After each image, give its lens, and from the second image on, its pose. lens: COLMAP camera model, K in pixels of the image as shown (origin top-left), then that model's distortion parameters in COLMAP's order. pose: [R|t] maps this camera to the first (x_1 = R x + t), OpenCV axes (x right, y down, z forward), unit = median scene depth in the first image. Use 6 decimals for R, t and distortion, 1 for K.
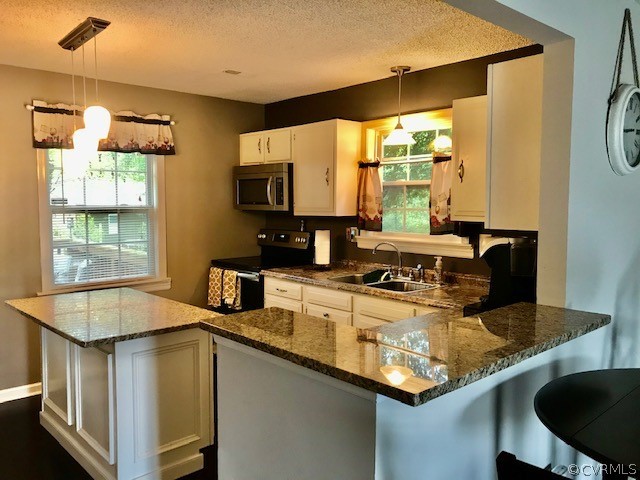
lens RADIAL K [[517.6, 0, 321.5], [0, 517.6, 241.5], [0, 0, 1]] dist [0.030619, -0.048699]
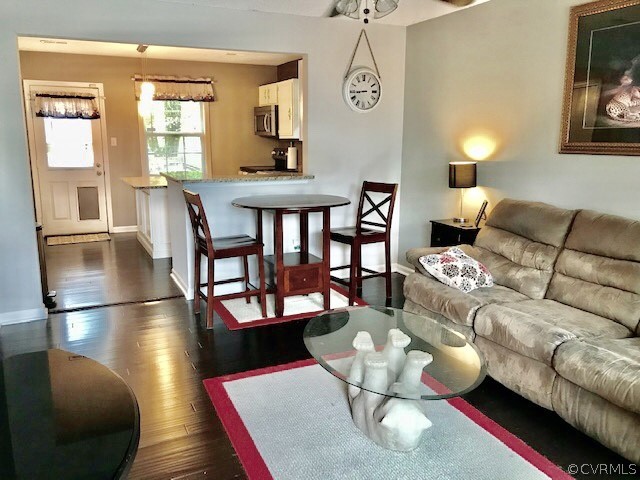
lens RADIAL K [[517.6, 0, 314.4], [0, 517.6, 240.2], [0, 0, 1]] dist [0.030619, -0.048699]
pose [[0.950014, 0.060886, -0.306212, 0.577350], [-0.021039, 0.991055, 0.131784, 0.050354], [0.311497, -0.118754, 0.942798, -0.547407]]
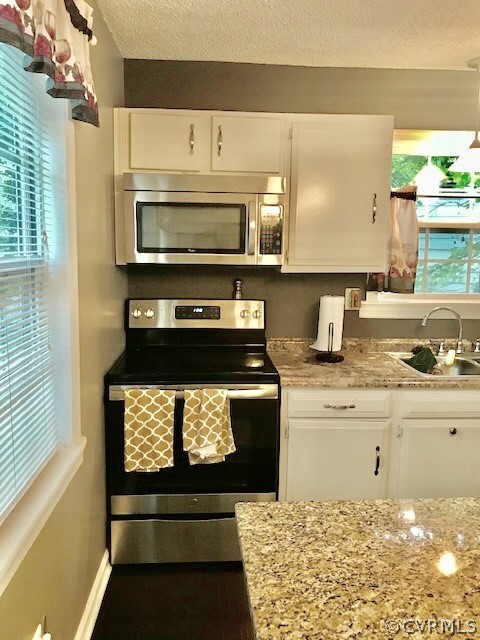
lens RADIAL K [[517.6, 0, 240.9], [0, 517.6, 320.6], [0, 0, 1]] dist [0.030619, -0.048699]
pose [[0.630933, -0.101920, 0.769114, -0.527655], [0.044715, 0.994463, 0.095100, -0.054154], [-0.774548, -0.025611, 0.631997, 0.674905]]
